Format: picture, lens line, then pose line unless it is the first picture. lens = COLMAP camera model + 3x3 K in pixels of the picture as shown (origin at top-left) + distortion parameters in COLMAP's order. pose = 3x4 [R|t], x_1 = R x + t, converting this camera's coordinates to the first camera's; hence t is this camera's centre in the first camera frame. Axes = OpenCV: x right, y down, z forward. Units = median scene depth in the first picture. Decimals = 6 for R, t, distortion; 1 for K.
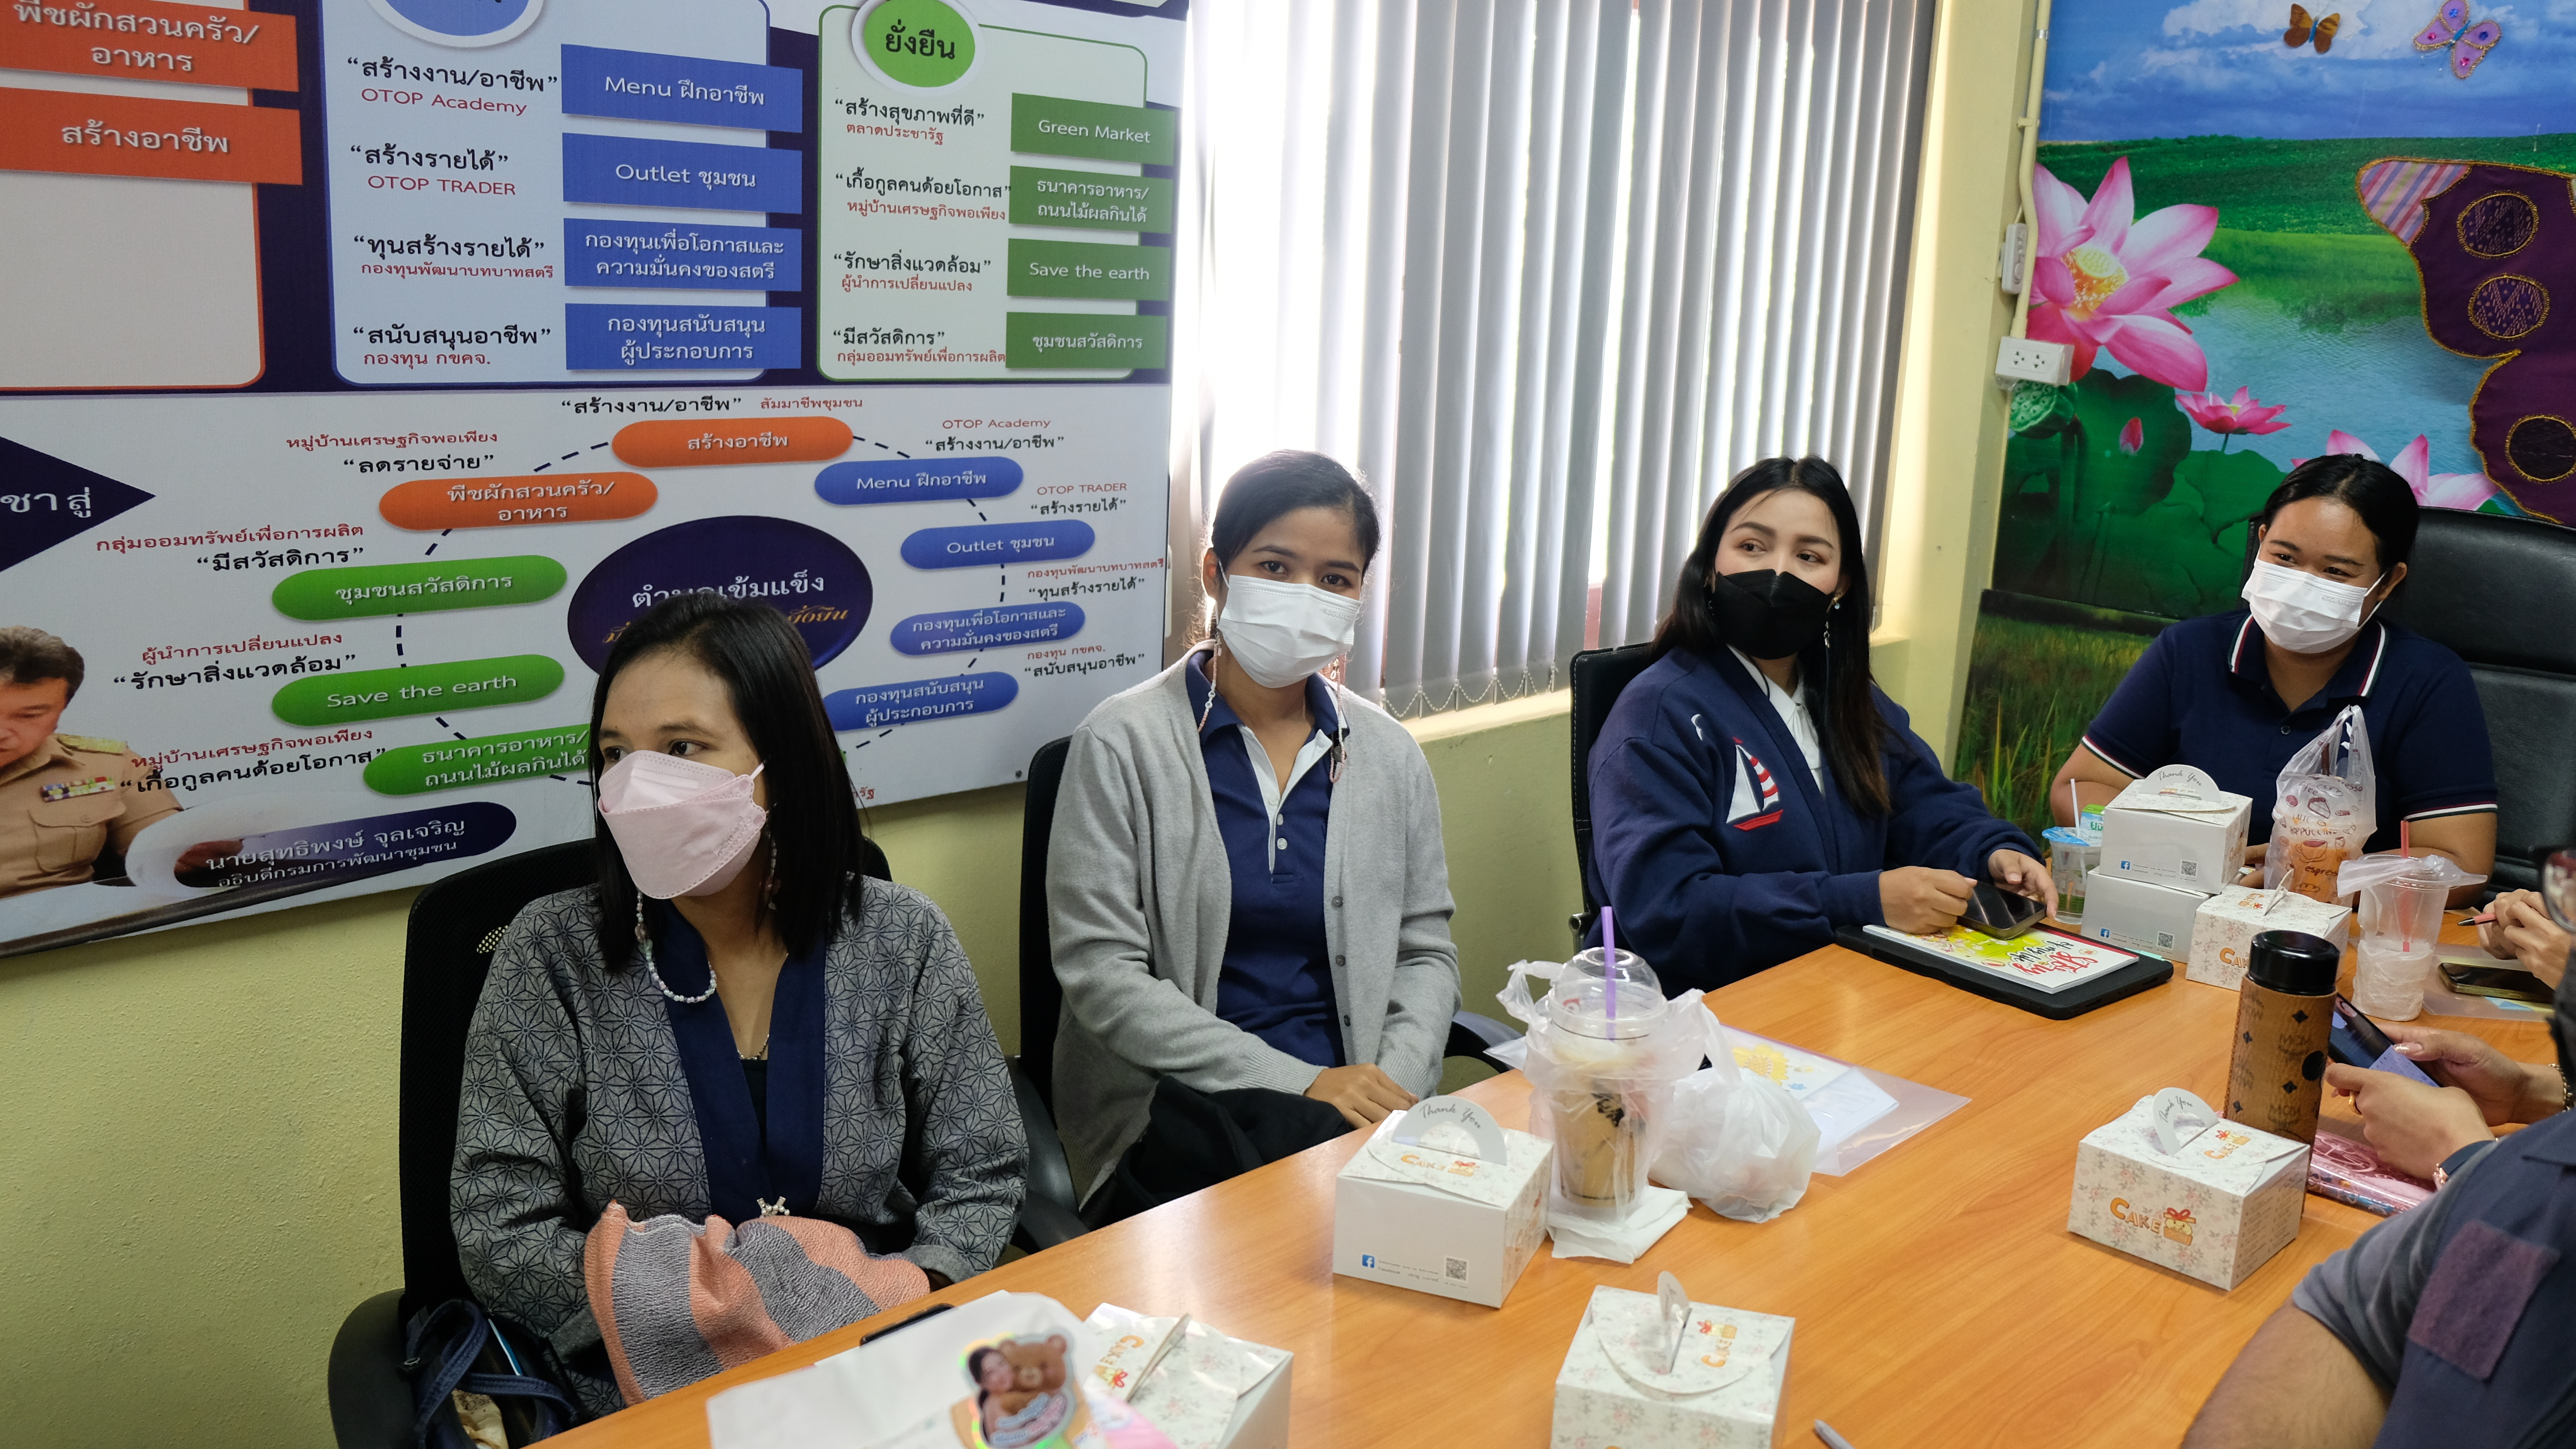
lens RADIAL K [[2088.0, 0, 1291.8], [0, 2088.0, 725.3], [0, 0, 1]] dist [-0.015486, 0.016988]
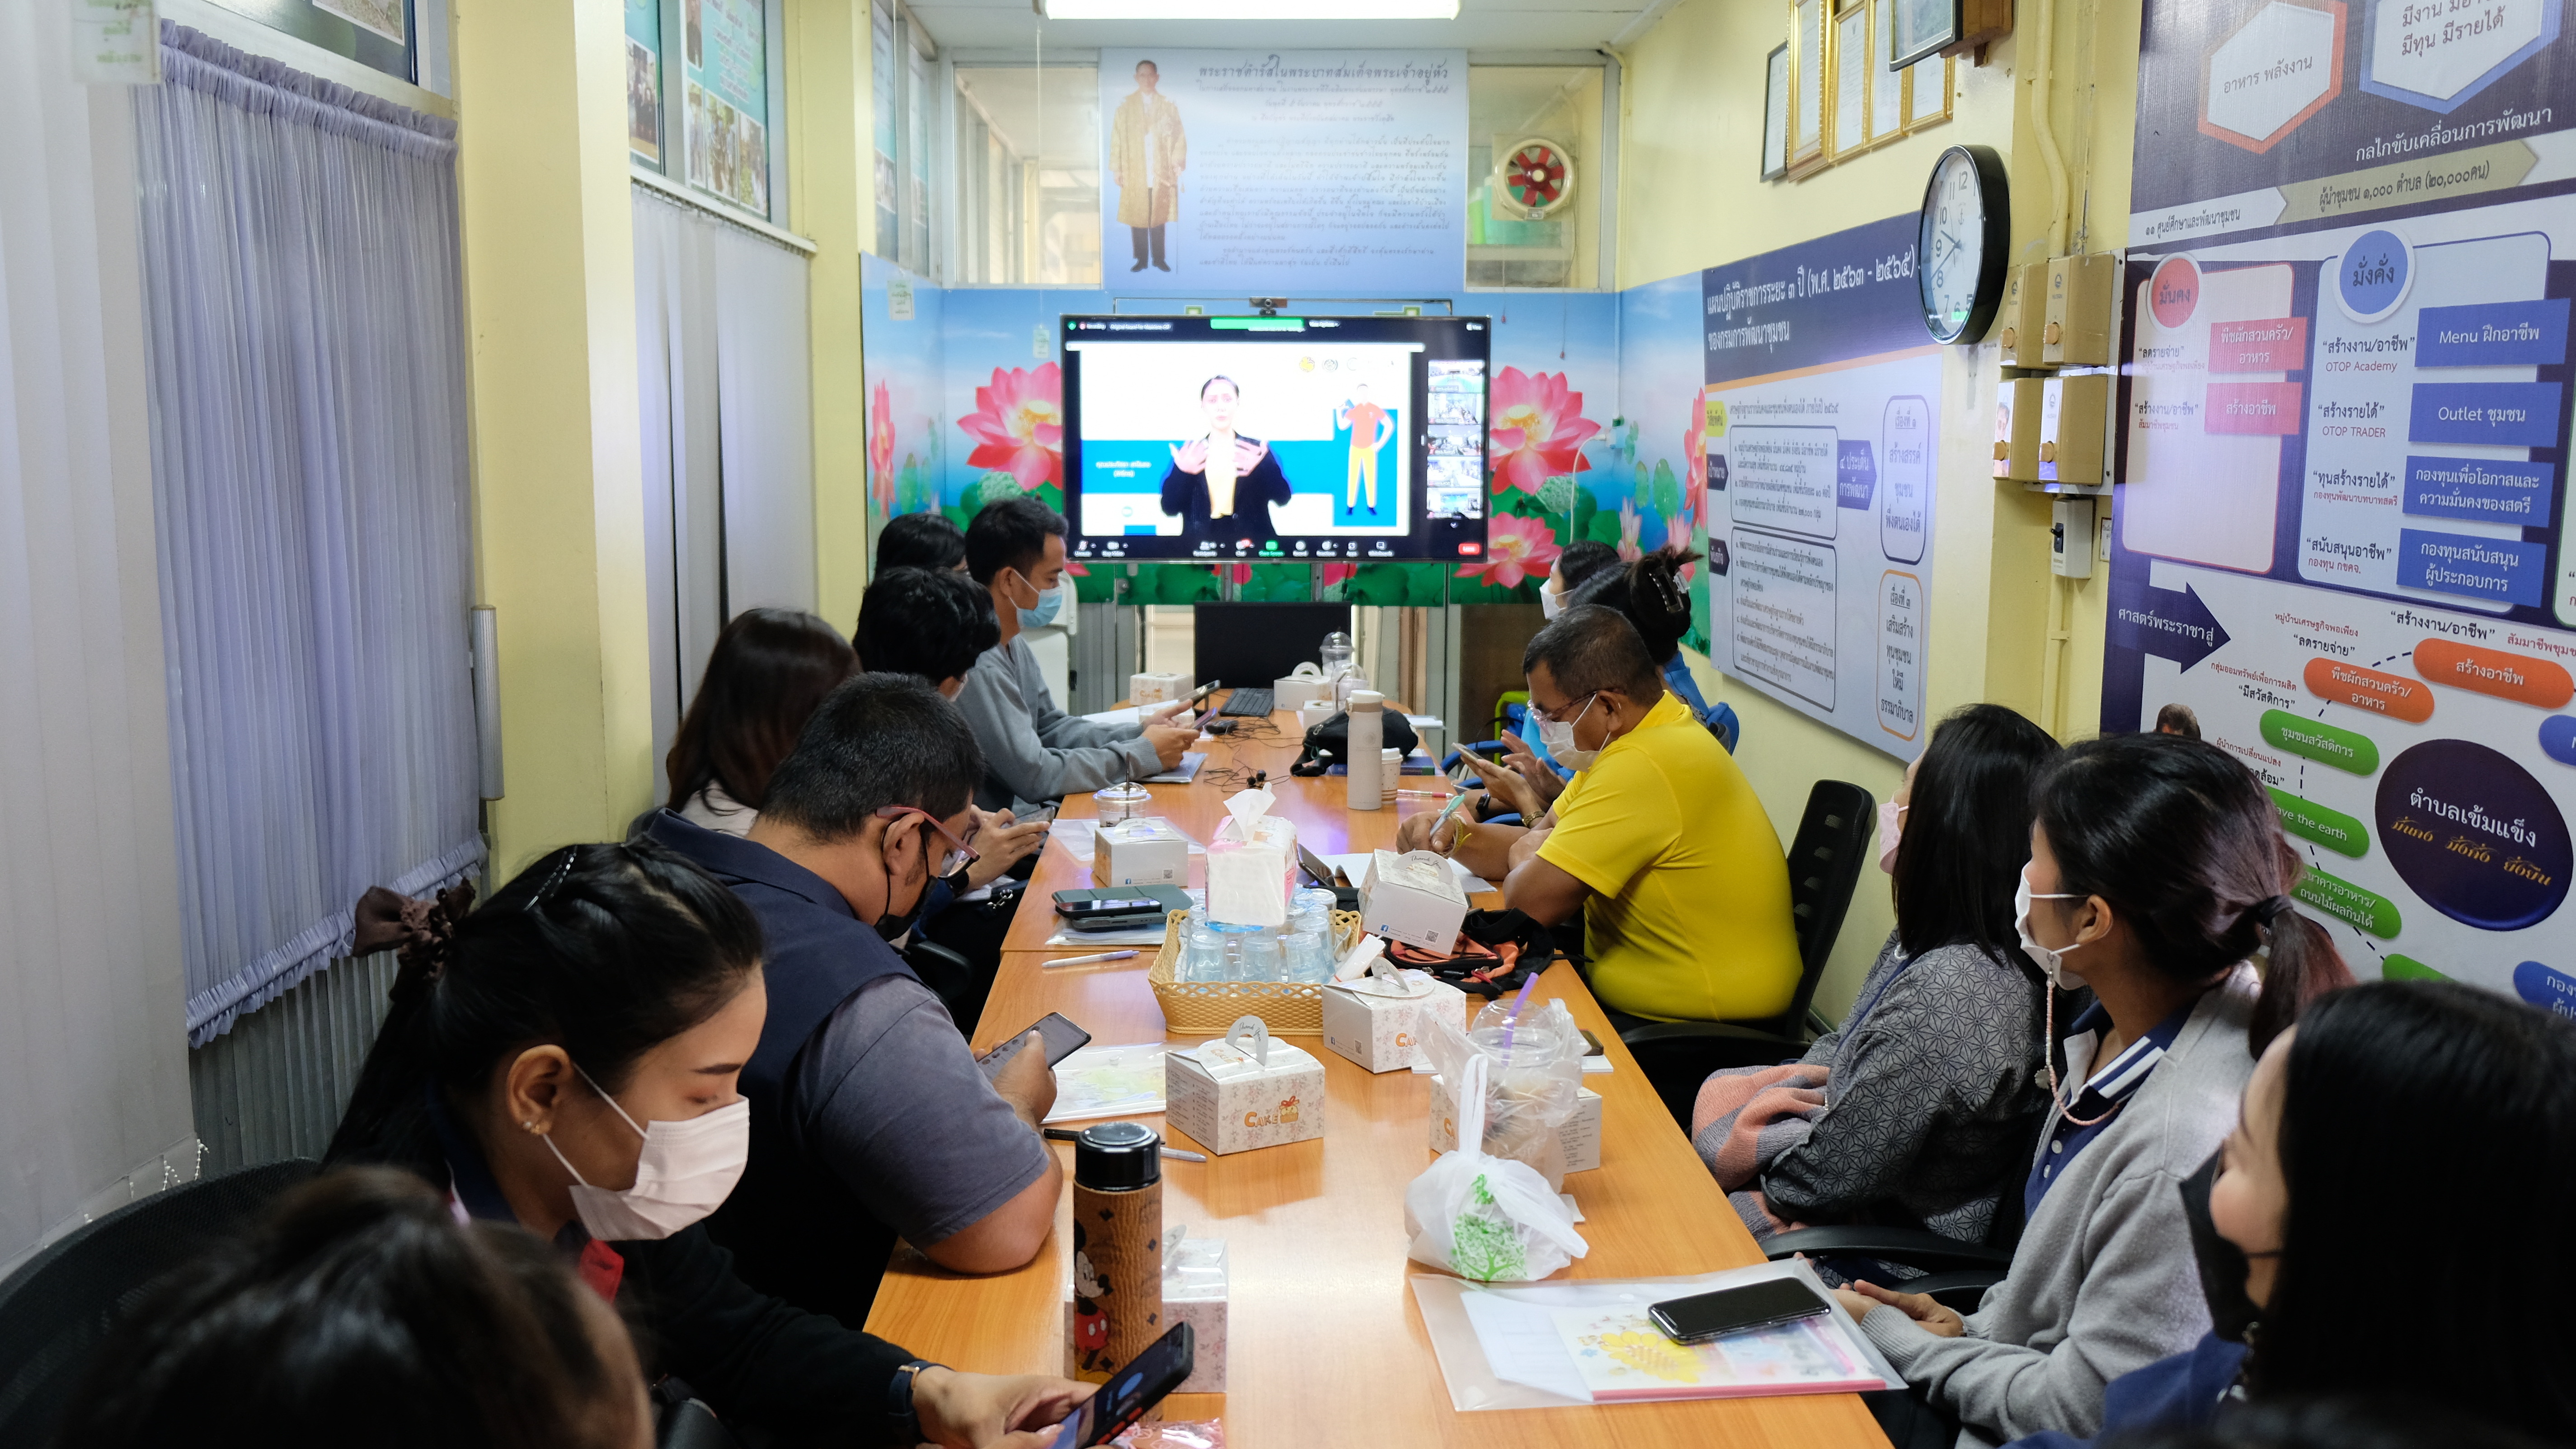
lens RADIAL K [[2088.0, 0, 1290.3], [0, 2088.0, 726.9], [0, 0, 1]] dist [-0.015486, 0.016988]
pose [[-0.668015, 0.074620, -0.740397, 0.902612], [-0.189184, 0.945240, 0.265954, -0.280955], [0.719698, 0.317732, -0.617318, 1.269100]]
